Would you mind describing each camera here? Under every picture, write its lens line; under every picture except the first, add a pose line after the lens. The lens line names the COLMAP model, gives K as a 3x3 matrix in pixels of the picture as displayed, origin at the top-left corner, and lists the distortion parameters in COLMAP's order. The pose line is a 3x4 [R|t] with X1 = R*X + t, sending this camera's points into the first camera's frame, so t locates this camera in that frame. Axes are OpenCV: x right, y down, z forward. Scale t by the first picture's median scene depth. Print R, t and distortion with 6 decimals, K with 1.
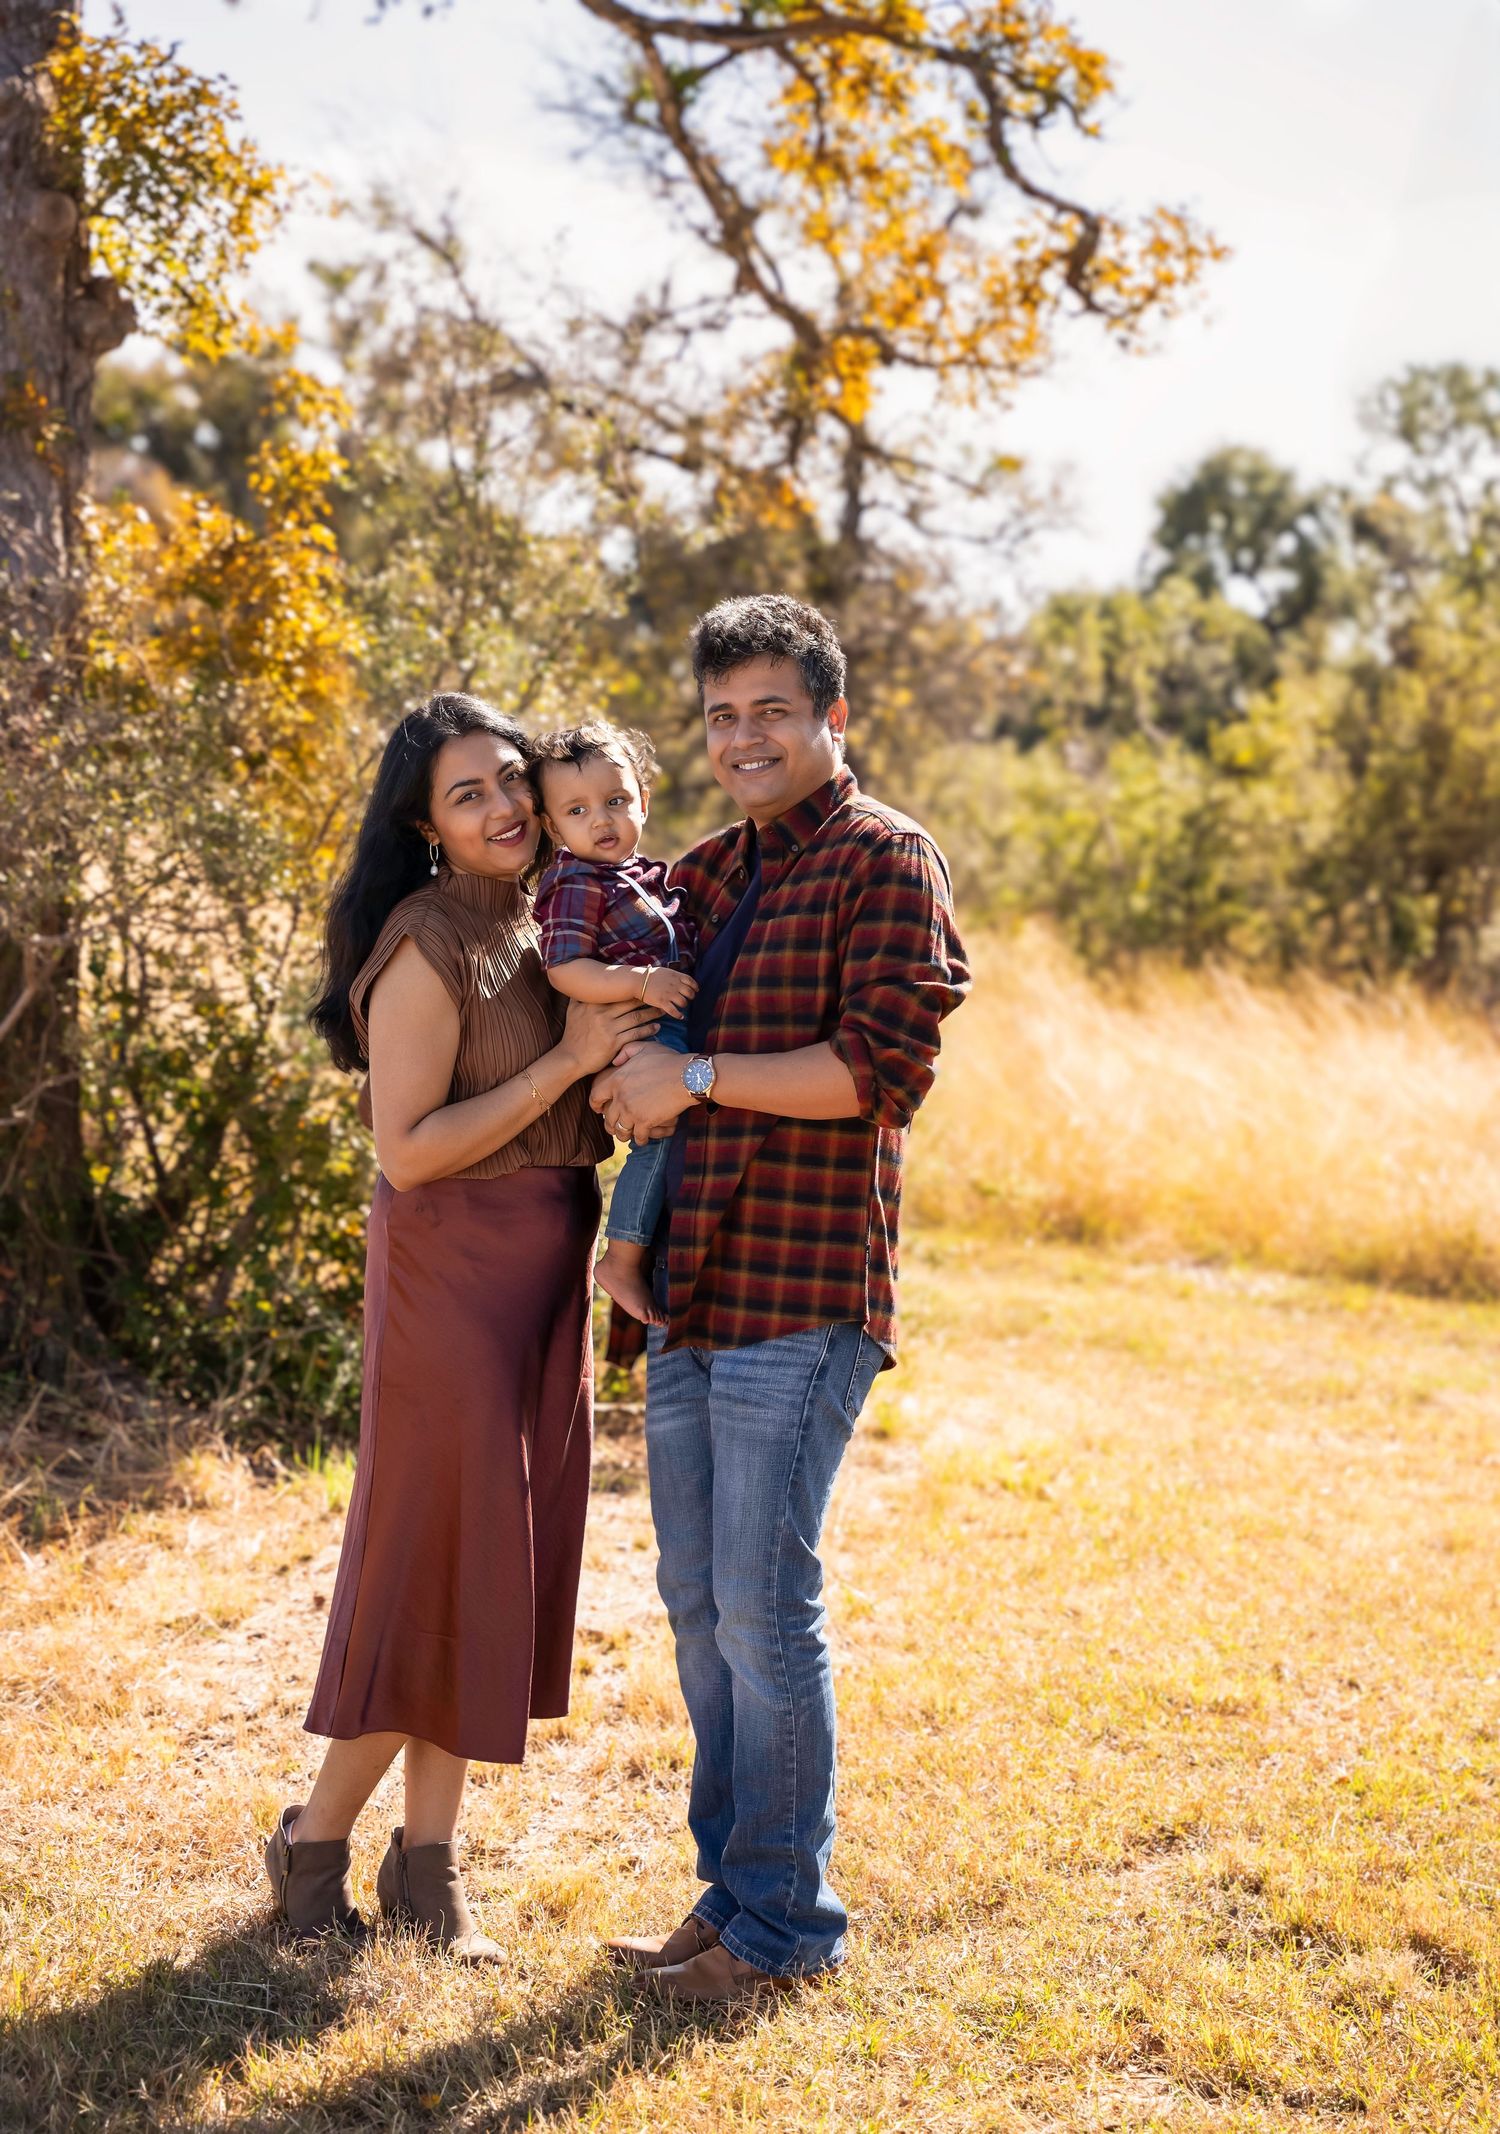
lens RADIAL K [[4516.8, 0, 750.0], [0, 4516.8, 1067.0], [0, 0, 1]] dist [0.238393, 0.103714]
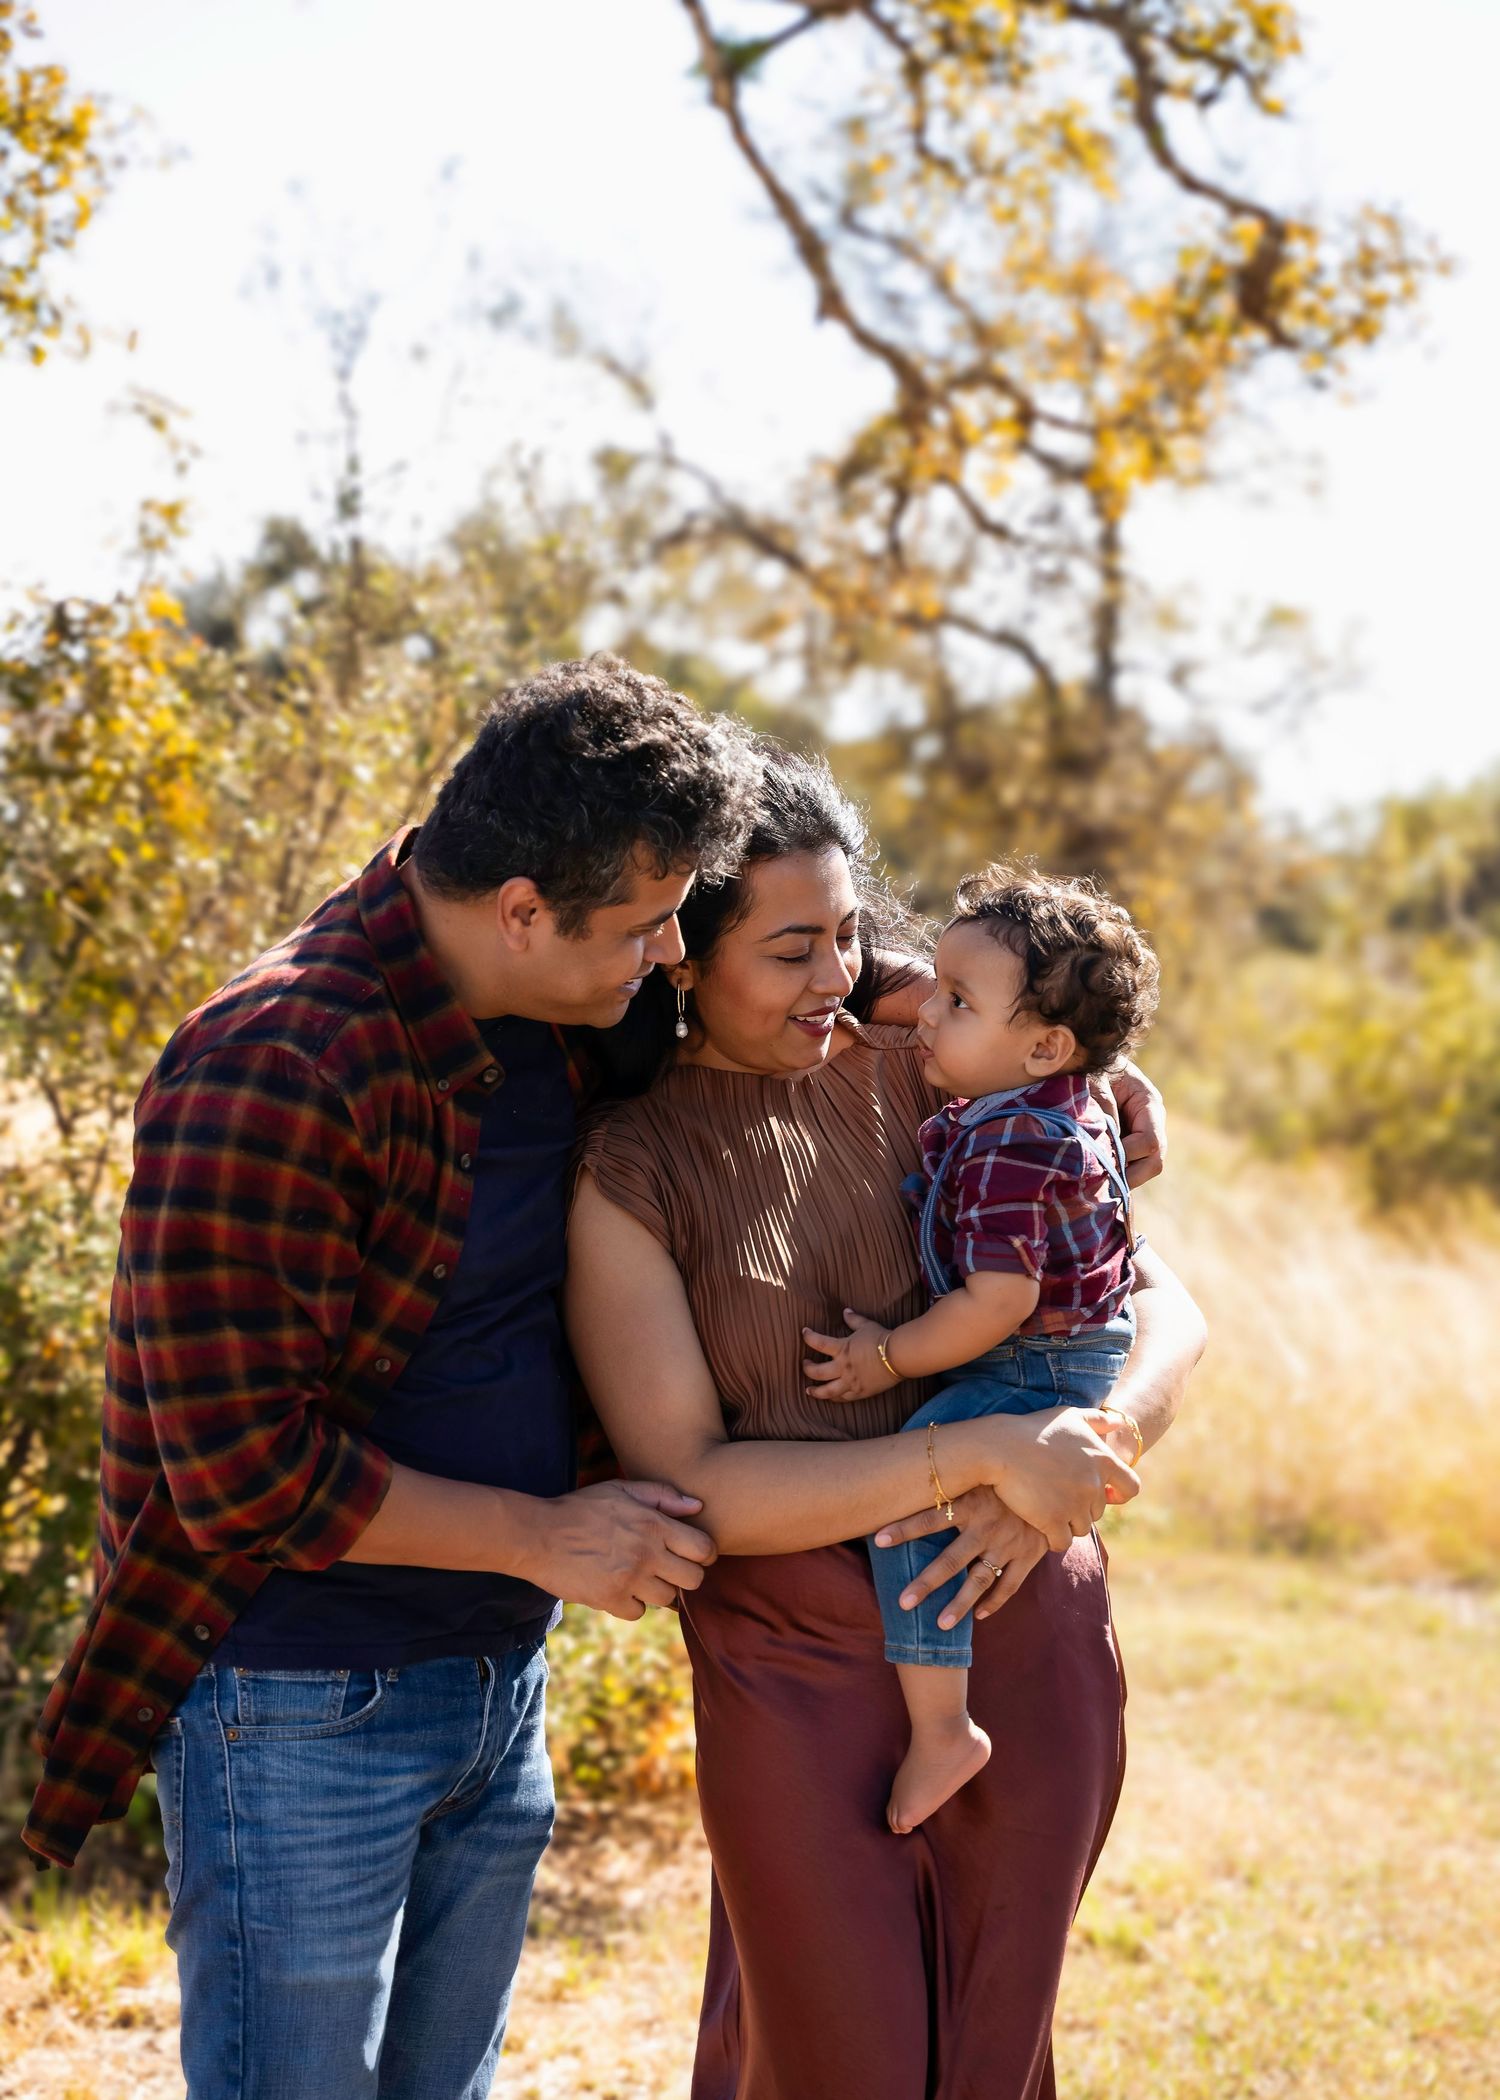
lens RADIAL K [[4235.1, 0, 750.0], [0, 4235.1, 1050.0], [0, 0, 1]] dist [0.173357, -0.089291]
pose [[0.993772, 0.006680, -0.111235, 0.067367], [-0.013061, 0.998304, -0.056733, -0.006175], [0.110667, 0.057833, 0.992173, 0.287623]]
